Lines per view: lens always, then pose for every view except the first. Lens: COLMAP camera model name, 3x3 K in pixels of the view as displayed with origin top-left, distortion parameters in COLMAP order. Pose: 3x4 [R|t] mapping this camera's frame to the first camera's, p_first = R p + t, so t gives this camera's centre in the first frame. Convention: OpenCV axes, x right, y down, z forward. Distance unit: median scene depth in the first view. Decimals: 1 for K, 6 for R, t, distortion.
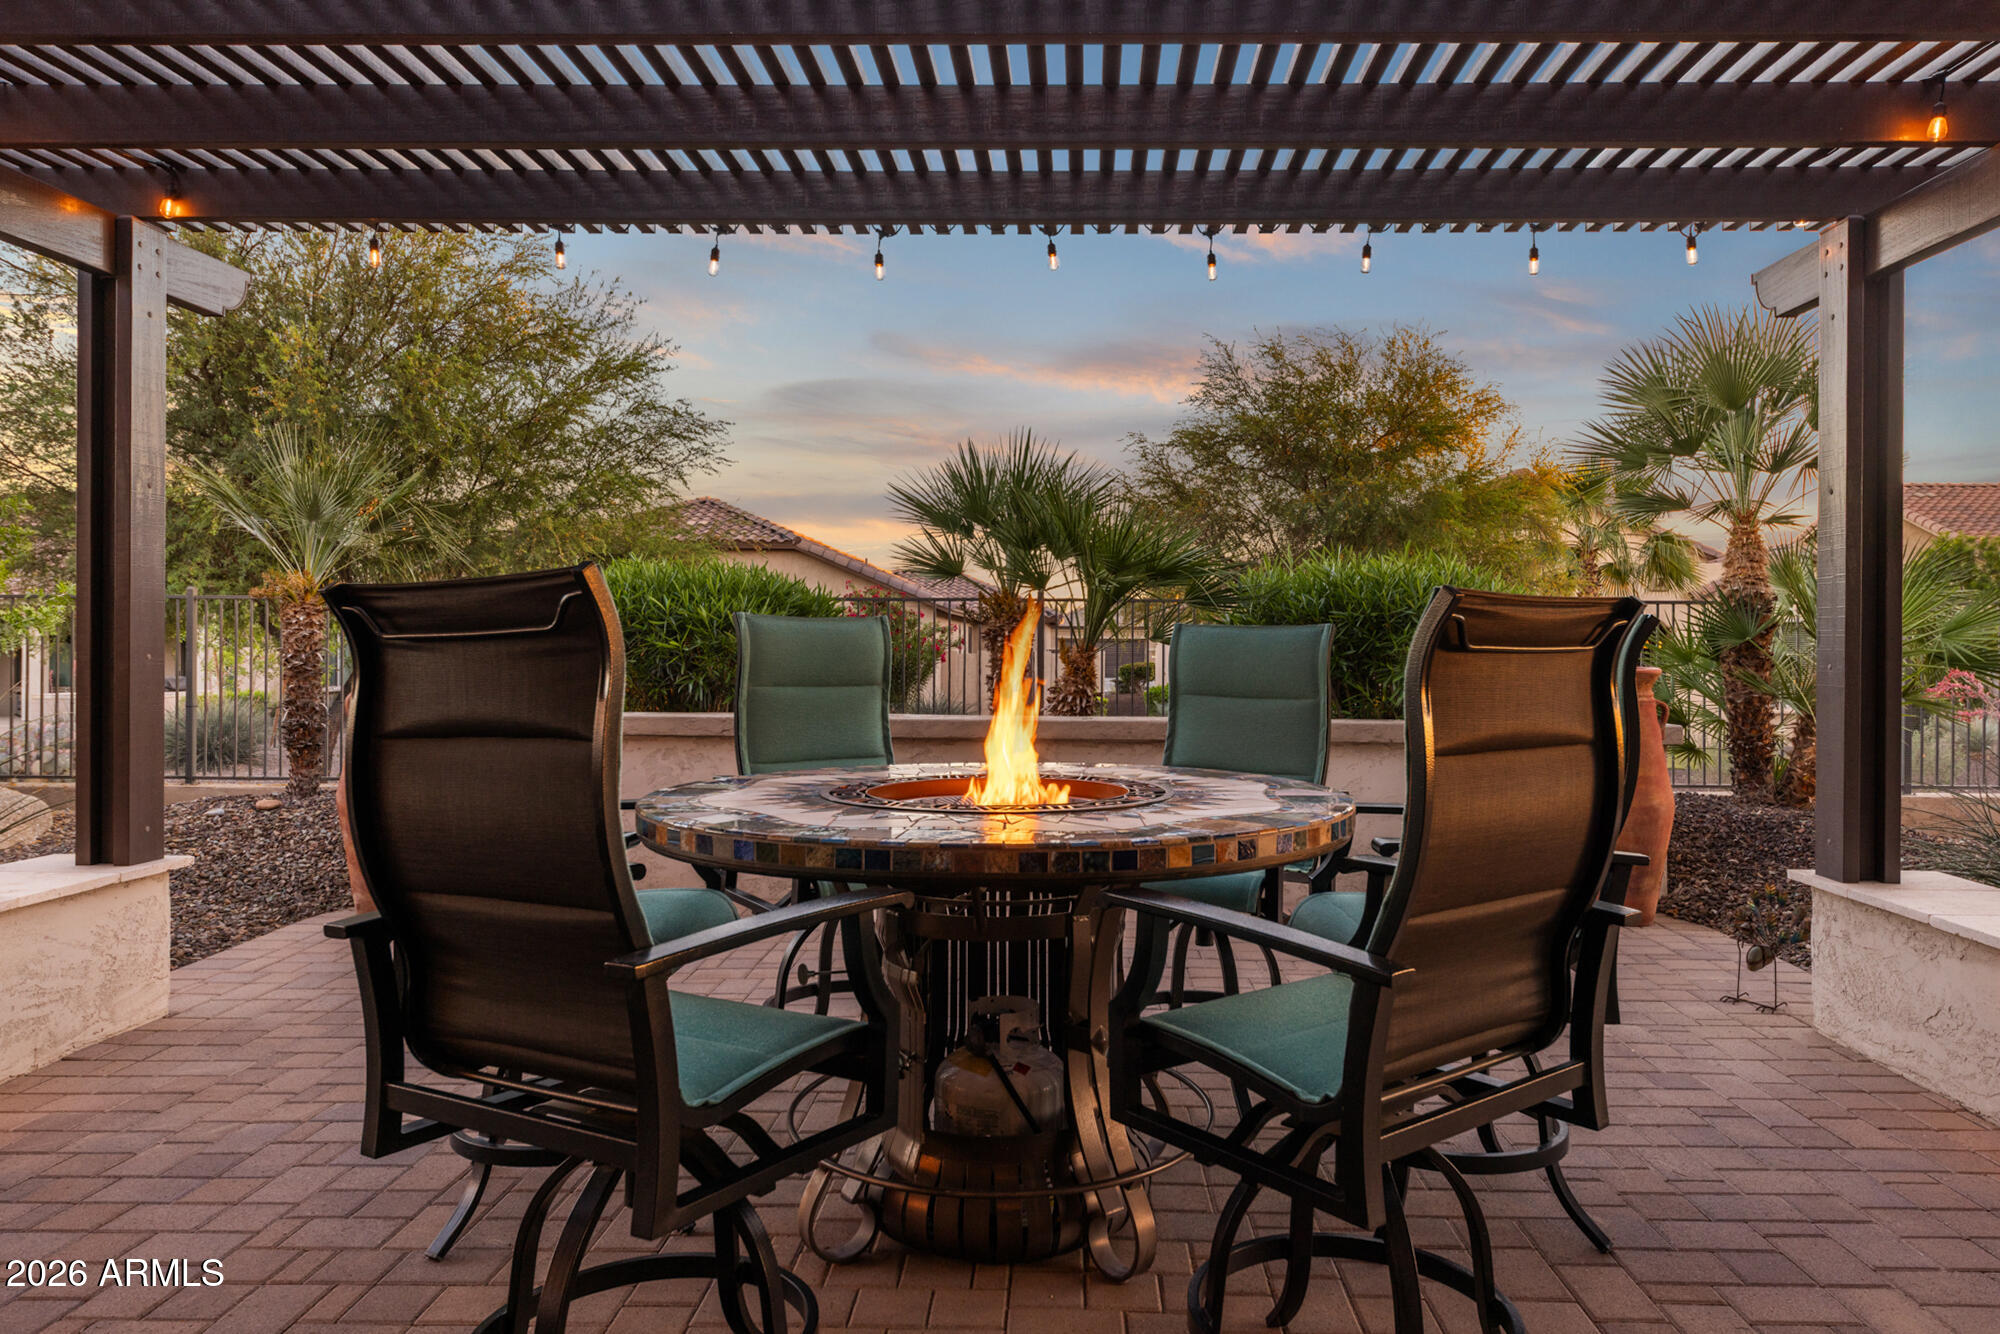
lens RADIAL K [[1322.0, 0, 1028.8], [0, 1322.0, 638.0], [0, 0, 1]] dist [0.010196, -0.011313]
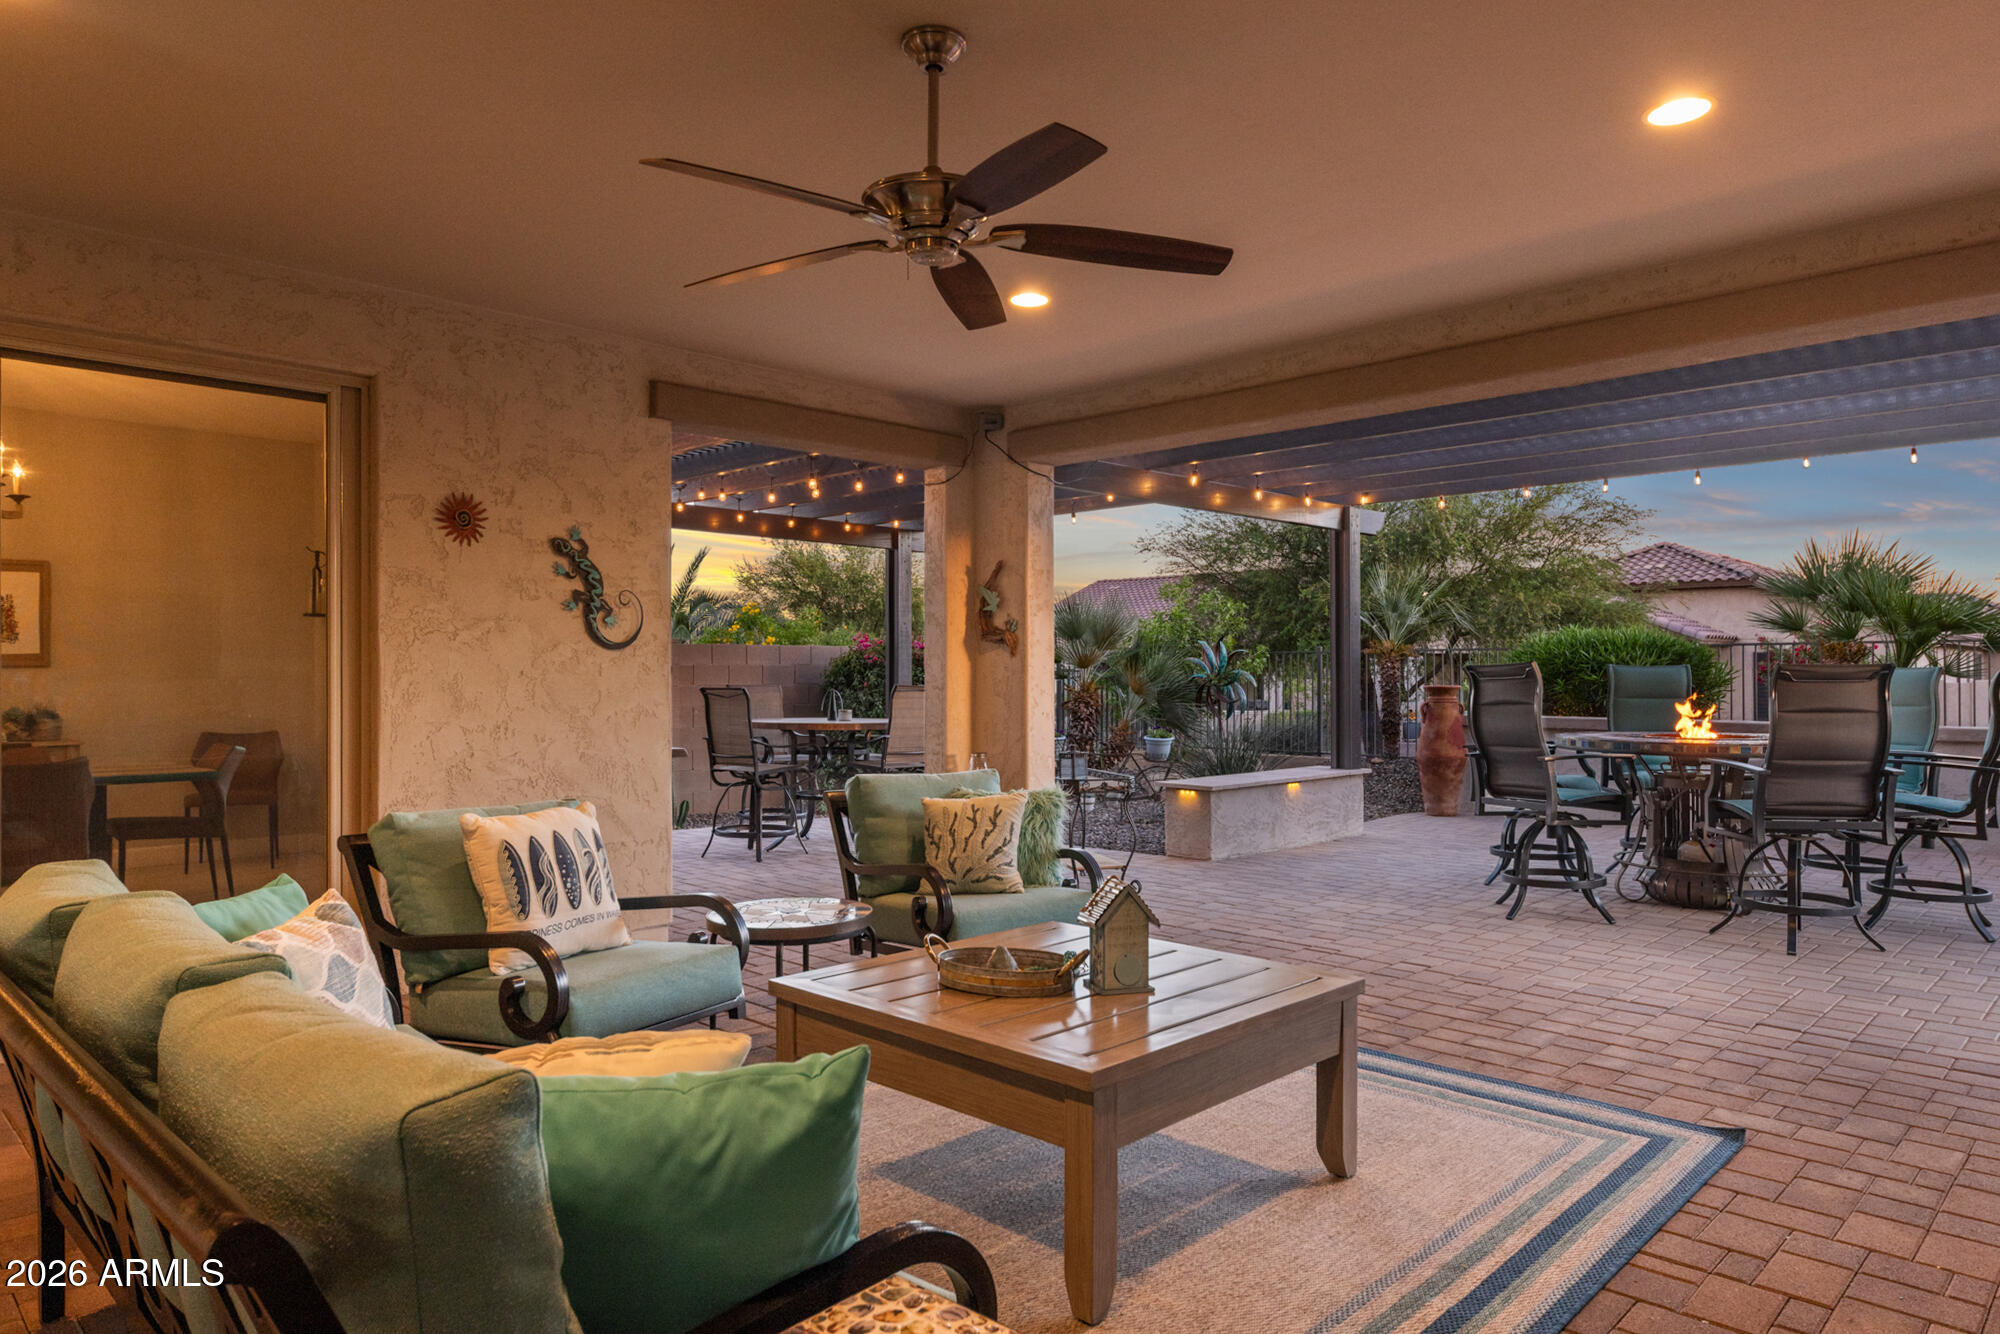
lens RADIAL K [[1227.2, 0, 1015.5], [0, 1227.2, 675.6], [0, 0, 1]] dist [-0.005978, -0.000374]
pose [[0.739456, -0.002586, -0.673200, 0.249725], [0.006631, 0.999972, 0.003442, -0.008892], [0.673173, -0.007009, 0.739452, -0.695162]]
